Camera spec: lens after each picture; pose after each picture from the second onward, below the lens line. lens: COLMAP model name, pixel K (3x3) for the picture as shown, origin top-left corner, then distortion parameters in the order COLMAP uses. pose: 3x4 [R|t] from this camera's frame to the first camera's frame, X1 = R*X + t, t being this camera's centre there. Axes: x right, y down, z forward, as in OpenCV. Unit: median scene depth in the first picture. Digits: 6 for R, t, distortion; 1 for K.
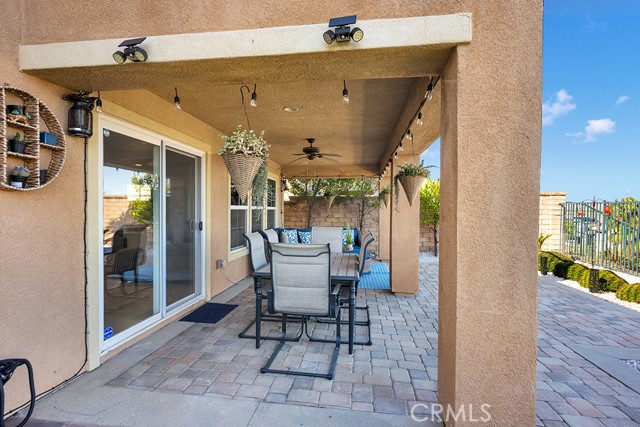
lens RADIAL K [[315.1, 0, 324.9], [0, 315.1, 210.3], [0, 0, 1]] dist [-0.004122, 0.000356]
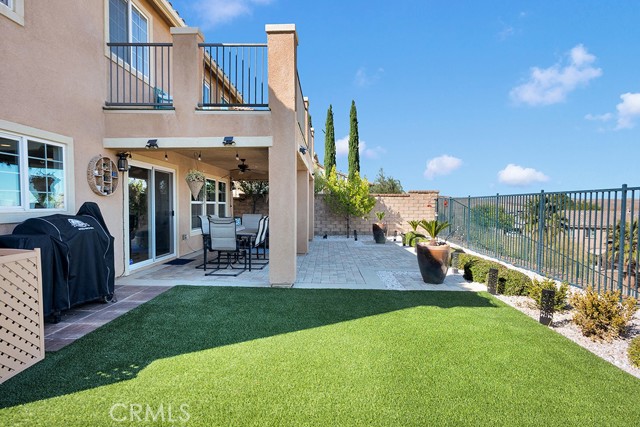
lens RADIAL K [[315.1, 0, 316.9], [0, 315.1, 212.2], [0, 0, 1]] dist [-0.004122, 0.000356]
pose [[0.996493, -0.003216, 0.083613, 0.295123], [0.001381, 0.999757, 0.021993, 0.010224], [-0.083664, -0.021800, 0.996256, -0.941291]]
